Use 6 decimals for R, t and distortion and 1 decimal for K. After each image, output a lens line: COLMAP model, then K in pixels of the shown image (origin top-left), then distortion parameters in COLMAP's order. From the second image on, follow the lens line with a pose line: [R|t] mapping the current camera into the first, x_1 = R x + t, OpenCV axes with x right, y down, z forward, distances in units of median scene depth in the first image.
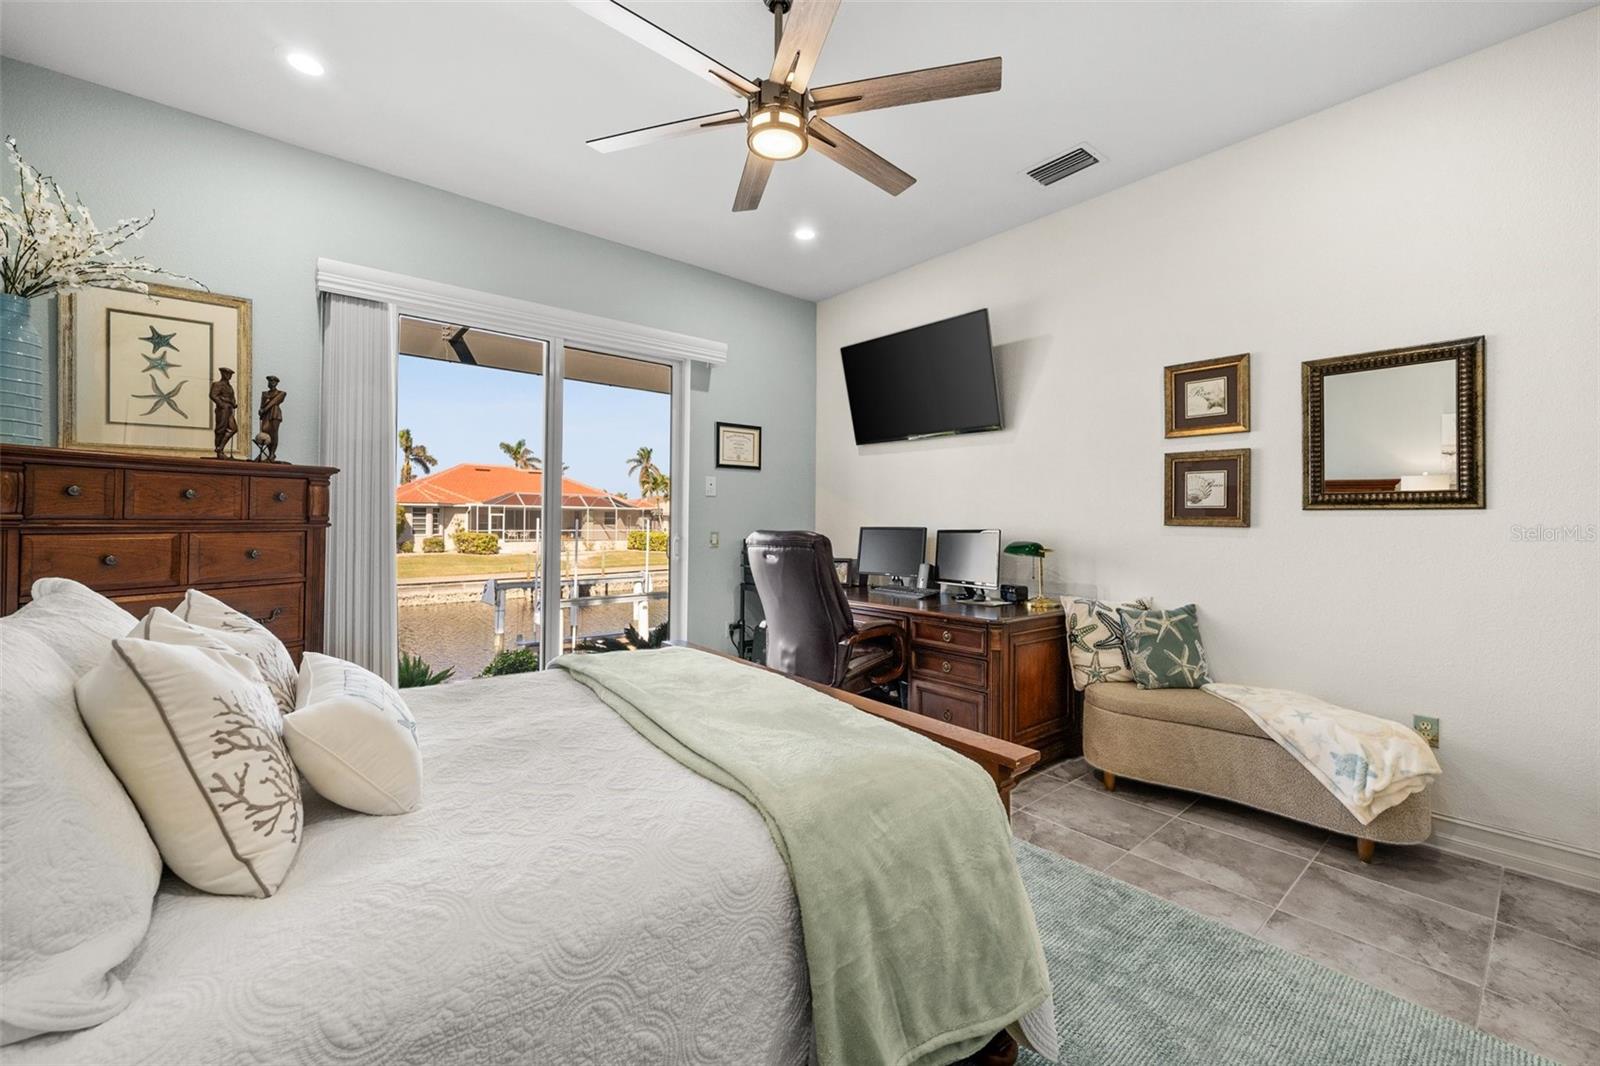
lens RADIAL K [[632.8, 0, 798.5], [0, 632.8, 528.7], [0, 0, 1]] dist [-0.001341, -0.000009]
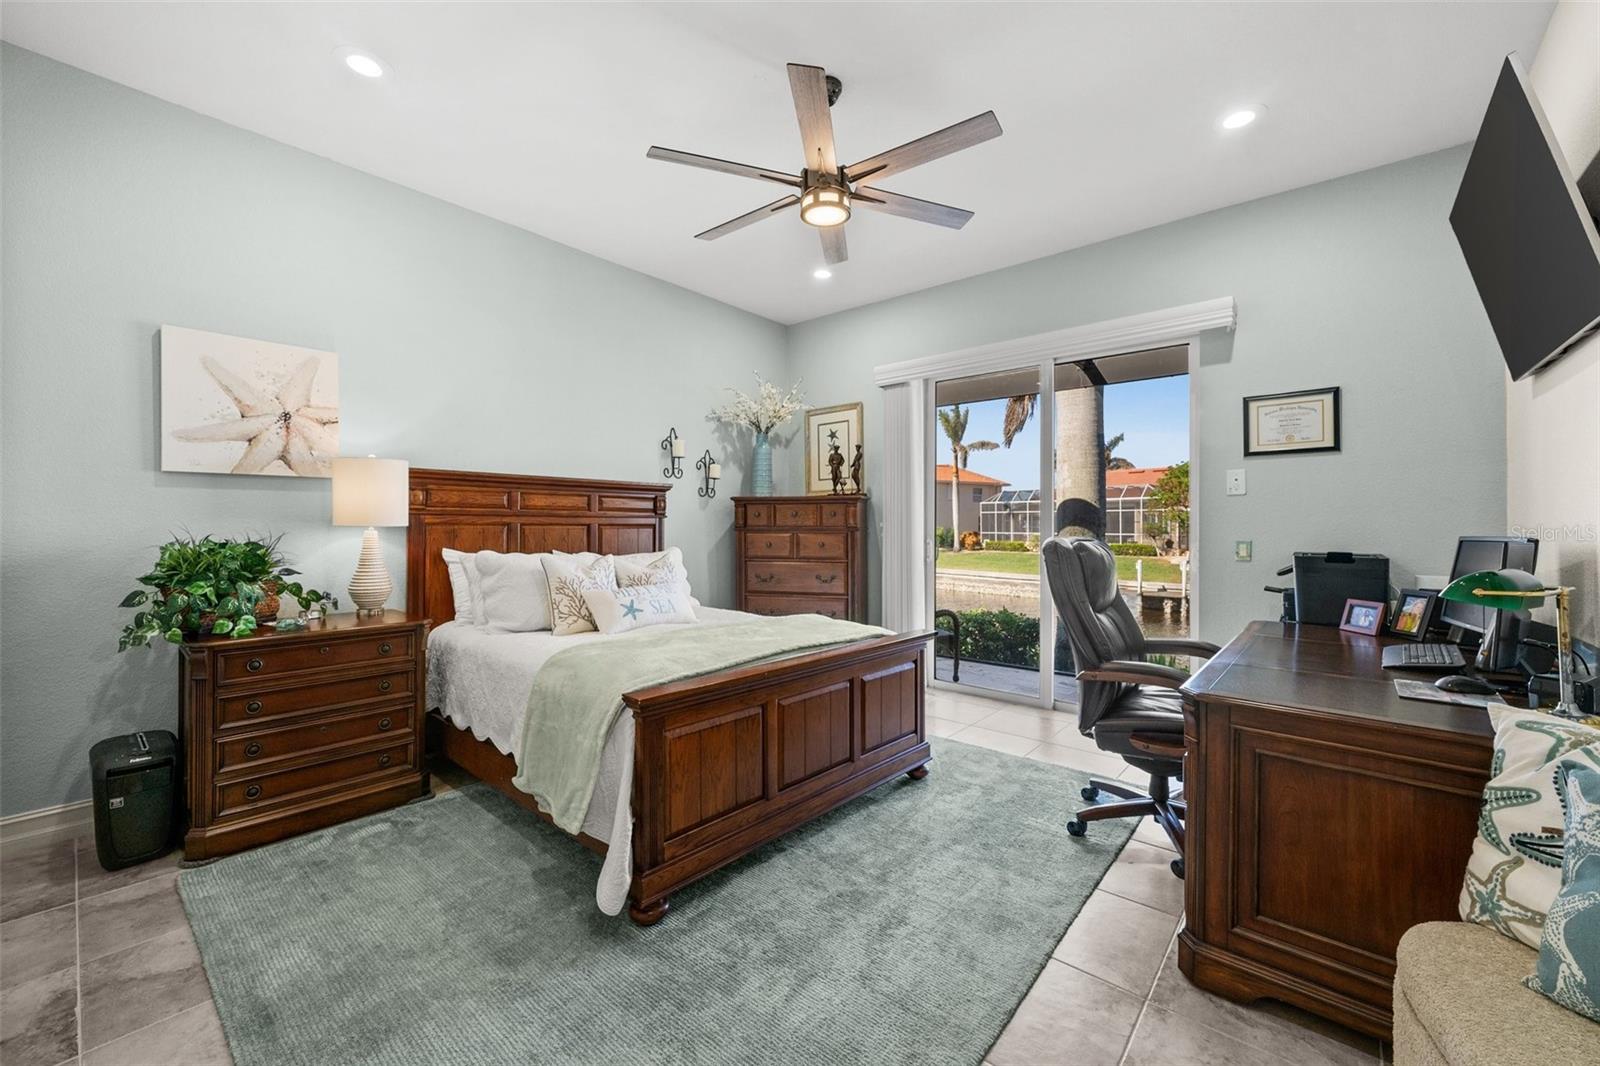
lens RADIAL K [[629.0, 0, 799.3], [0, 629.0, 531.1], [0, 0, 1]] dist [-0.000841, -0.000041]
pose [[0.166860, -0.001217, -0.985980, 0.883074], [-0.015291, 0.999876, -0.003821, 0.006534], [0.985862, 0.015714, 0.166820, 0.579646]]
